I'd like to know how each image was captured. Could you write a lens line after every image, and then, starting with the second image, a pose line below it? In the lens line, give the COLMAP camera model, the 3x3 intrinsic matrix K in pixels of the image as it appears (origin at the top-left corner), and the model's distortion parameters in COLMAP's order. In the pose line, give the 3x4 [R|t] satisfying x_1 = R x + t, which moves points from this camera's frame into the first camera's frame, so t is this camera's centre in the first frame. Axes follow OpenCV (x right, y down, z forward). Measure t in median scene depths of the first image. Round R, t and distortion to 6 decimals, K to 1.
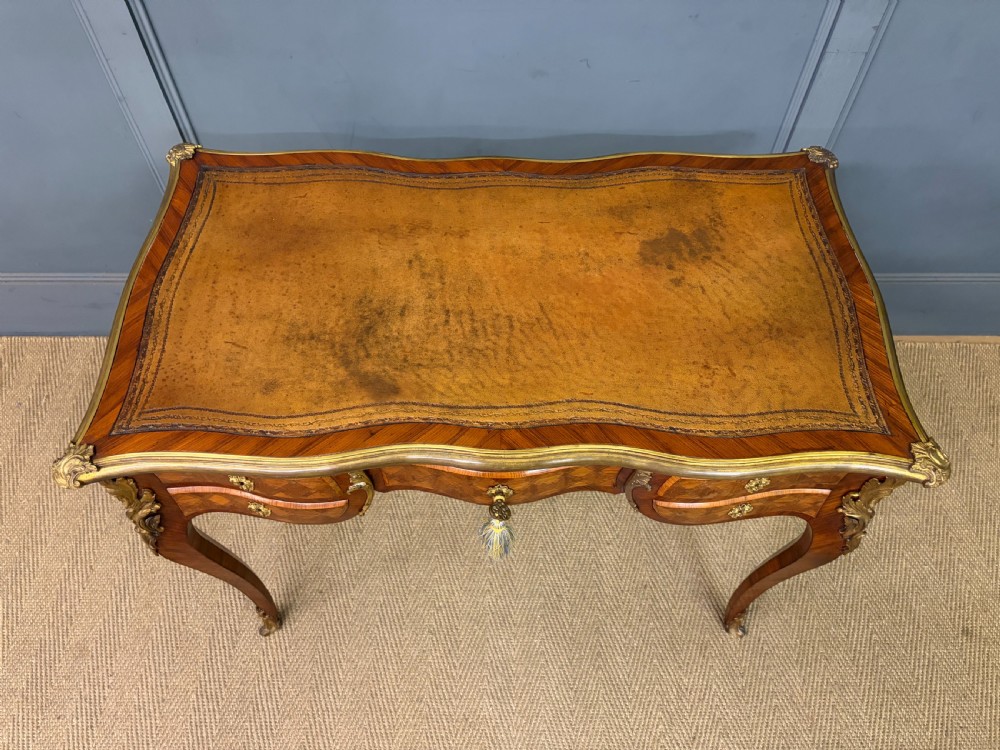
lens RADIAL K [[768.1, 0, 503.7], [0, 768.1, 380.1], [0, 0, 1]] dist [0.049646, -0.067408]
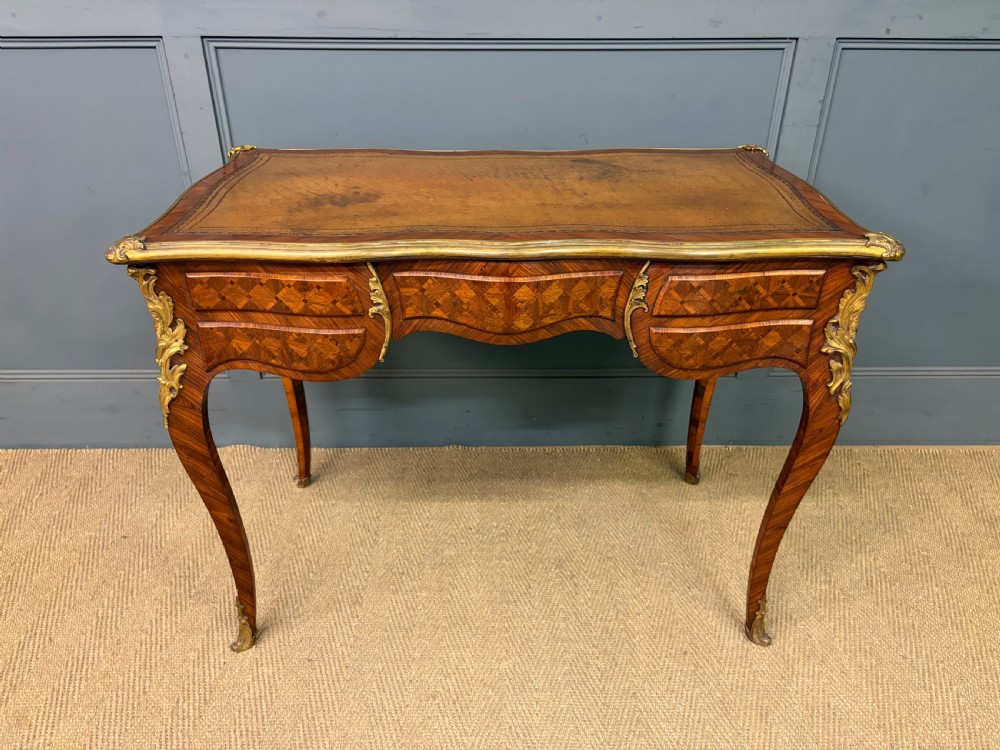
lens RADIAL K [[768.1, 0, 500.0], [0, 768.1, 377.4], [0, 0, 1]] dist [0.049646, -0.067408]
pose [[0.999961, -0.007578, 0.004600, -0.036506], [0.008835, 0.893984, -0.448012, 0.527492], [-0.000717, 0.448035, 0.894016, 0.119894]]
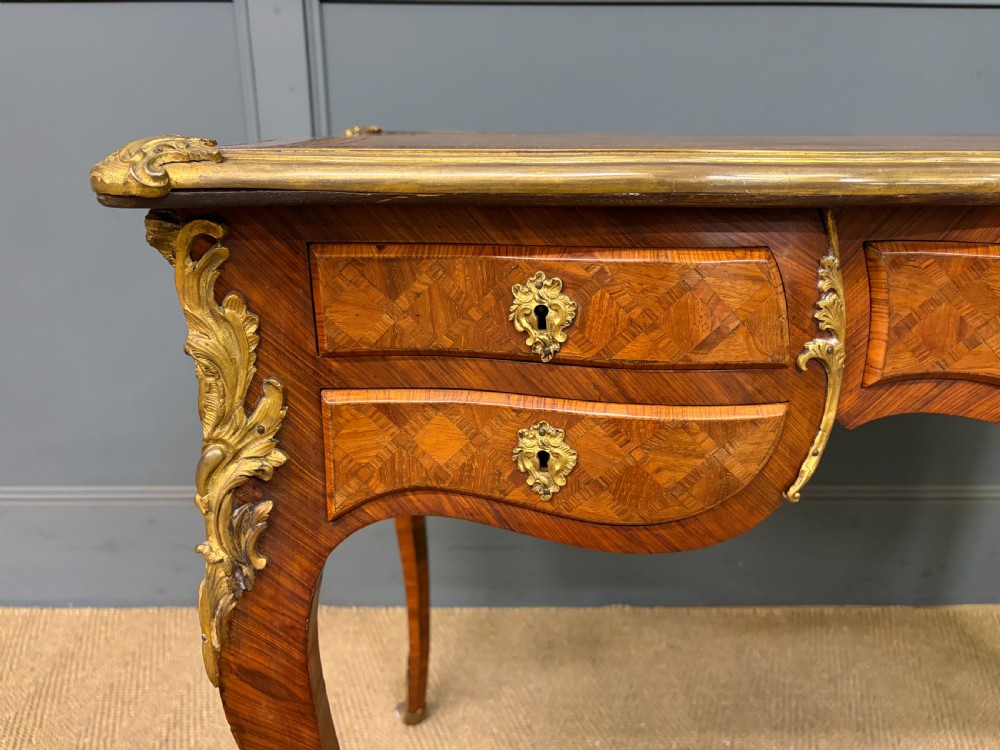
lens RADIAL K [[768.1, 0, 499.4], [0, 768.1, 376.5], [0, 0, 1]] dist [0.049646, -0.067408]
pose [[0.999982, -0.005684, 0.001932, -0.302382], [0.005677, 0.790651, -0.612241, 0.331242], [0.001953, 0.612241, 0.790669, 0.598953]]
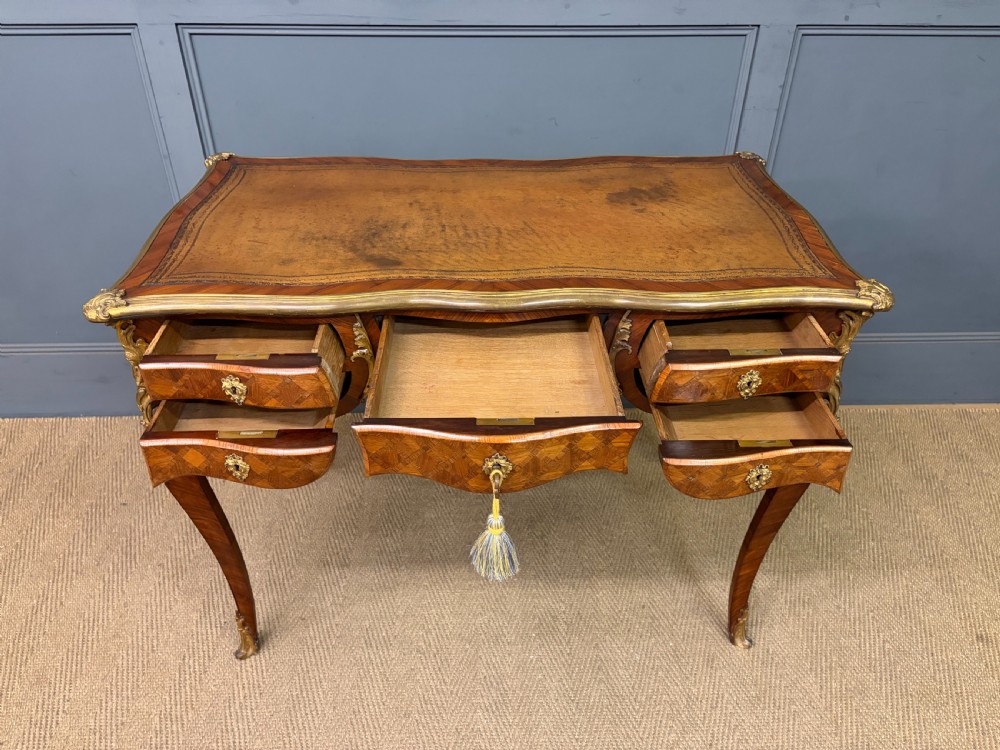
lens RADIAL K [[768.1, 0, 501.9], [0, 768.1, 378.4], [0, 0, 1]] dist [0.049646, -0.067408]
pose [[0.999490, -0.017291, 0.026864, -0.018604], [0.025845, 0.931919, -0.361745, 0.483291], [-0.018780, 0.362254, 0.931890, 0.006559]]
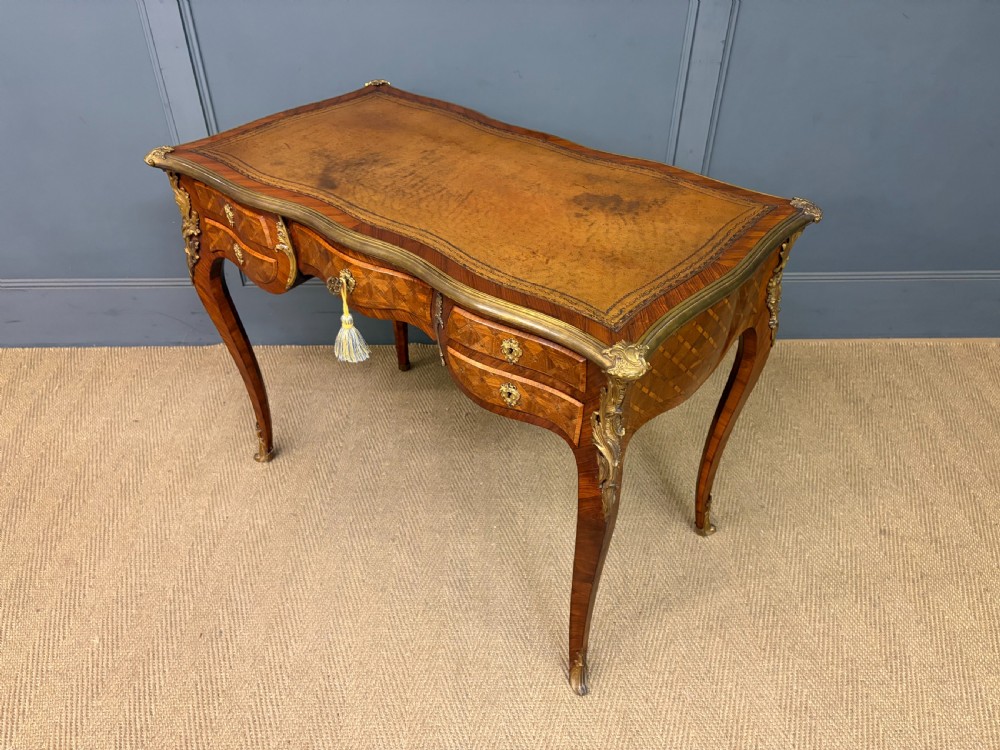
lens RADIAL K [[768.1, 0, 502.4], [0, 768.1, 381.6], [0, 0, 1]] dist [0.049646, -0.067408]
pose [[0.999543, -0.016024, 0.025614, 0.042280], [0.023210, 0.949982, -0.311441, 0.613269], [-0.019343, 0.311894, 0.949920, -0.137863]]
